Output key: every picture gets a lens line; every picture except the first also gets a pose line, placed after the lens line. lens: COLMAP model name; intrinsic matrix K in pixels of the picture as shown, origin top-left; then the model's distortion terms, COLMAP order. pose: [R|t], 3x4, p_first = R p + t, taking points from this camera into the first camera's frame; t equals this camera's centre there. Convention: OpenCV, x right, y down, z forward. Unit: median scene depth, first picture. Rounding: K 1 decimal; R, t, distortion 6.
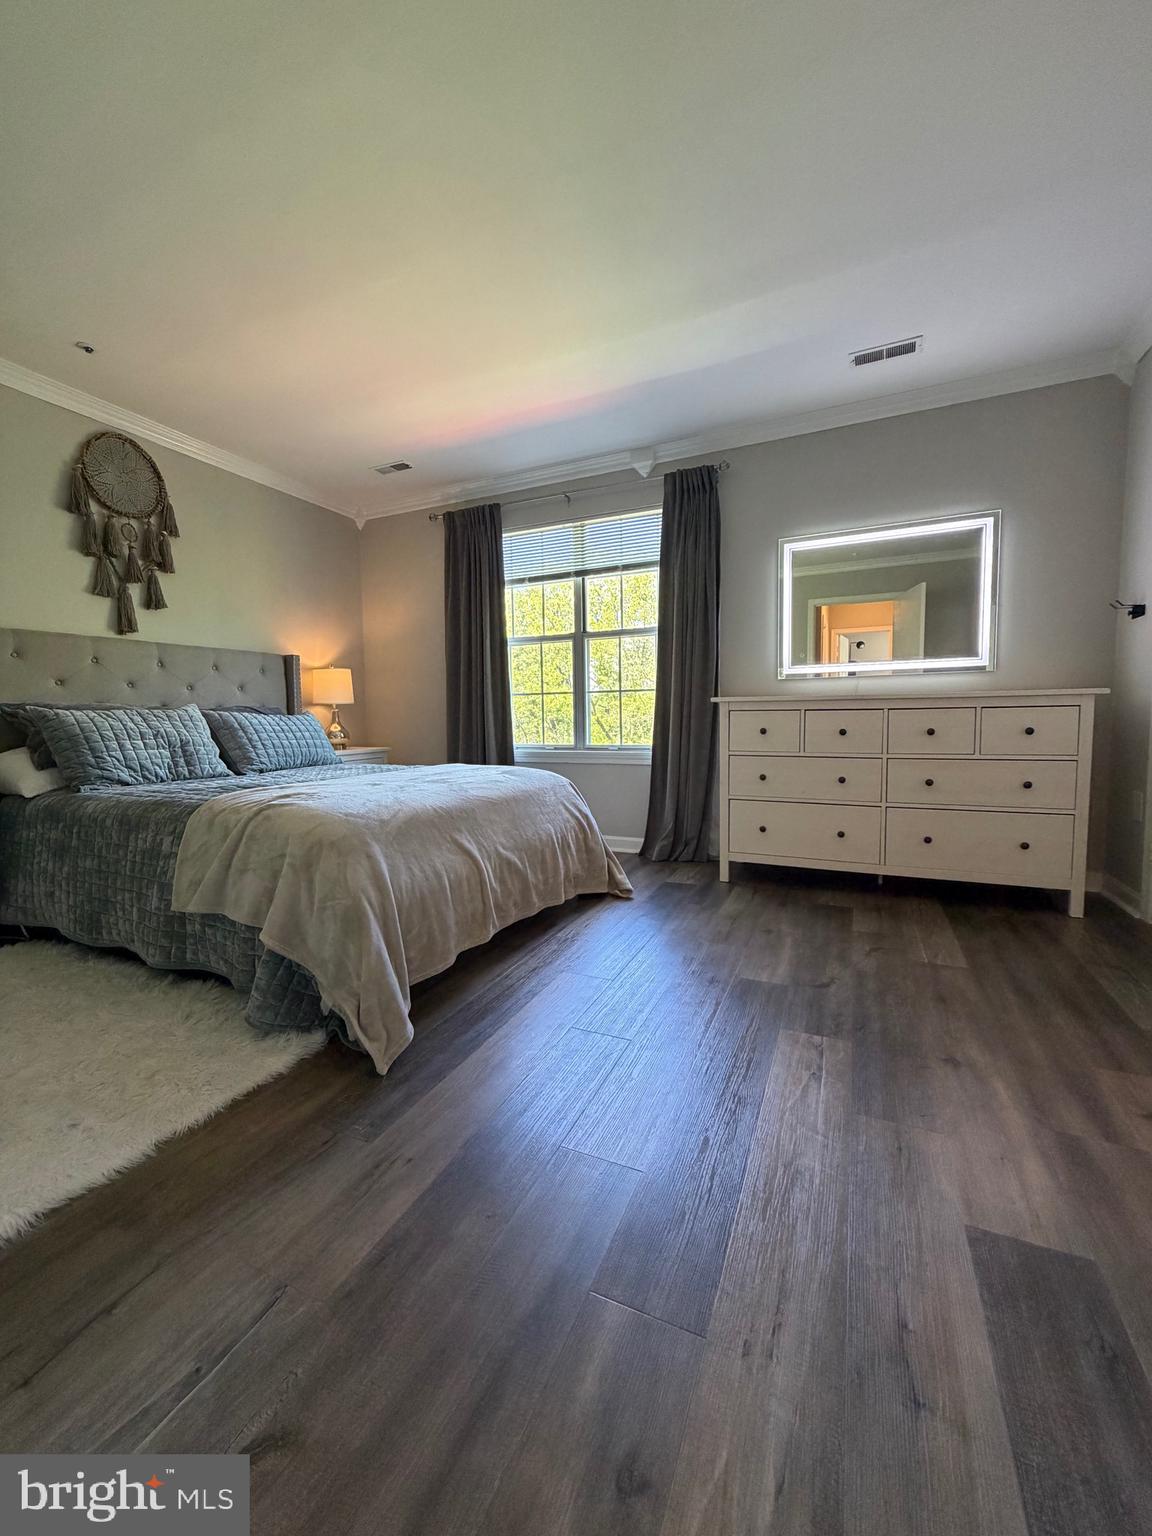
lens RADIAL K [[617.5, 0, 572.5], [0, 617.5, 765.7], [0, 0, 1]] dist [-0.000397, -0.000675]
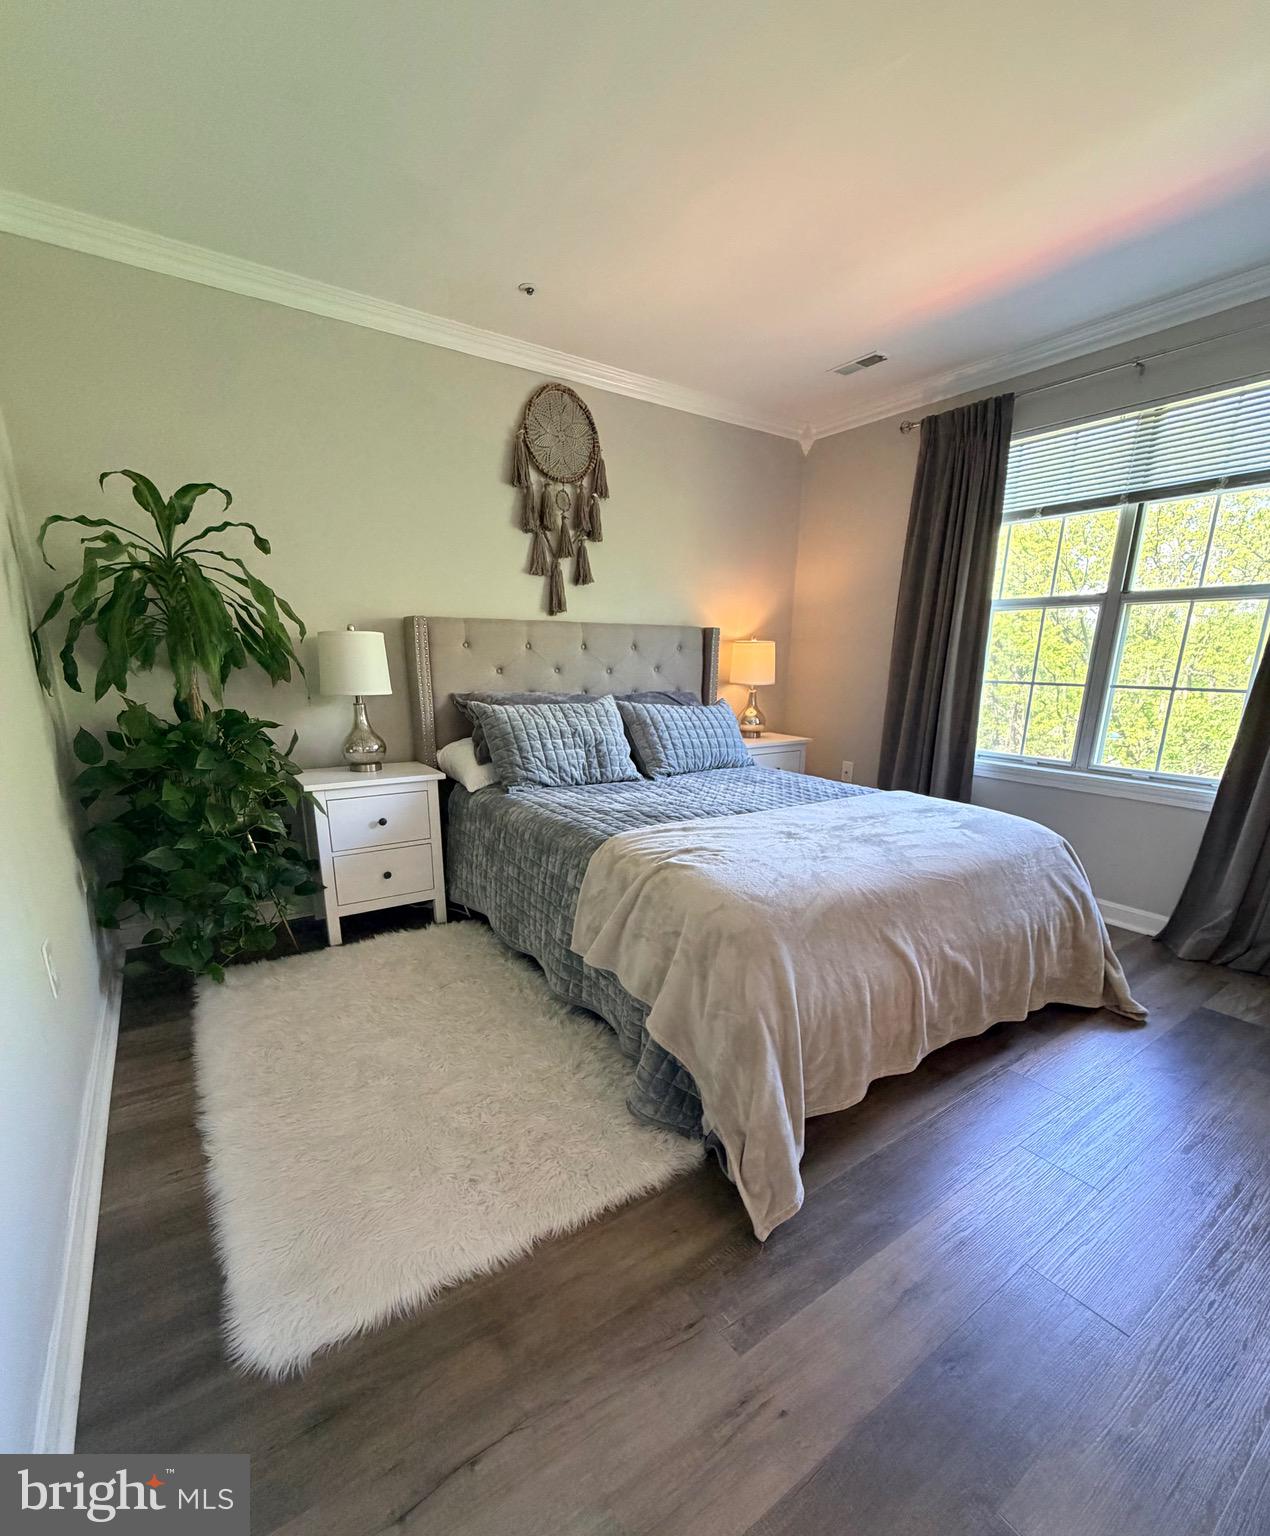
lens RADIAL K [[675.3, 0, 630.8], [0, 675.3, 841.1], [0, 0, 1]] dist [0.002750, -0.000903]
pose [[0.858673, 0.160834, -0.486635, -0.059792], [-0.062525, 0.975267, 0.212000, -0.117813], [0.508696, -0.151612, 0.847492, 0.128987]]
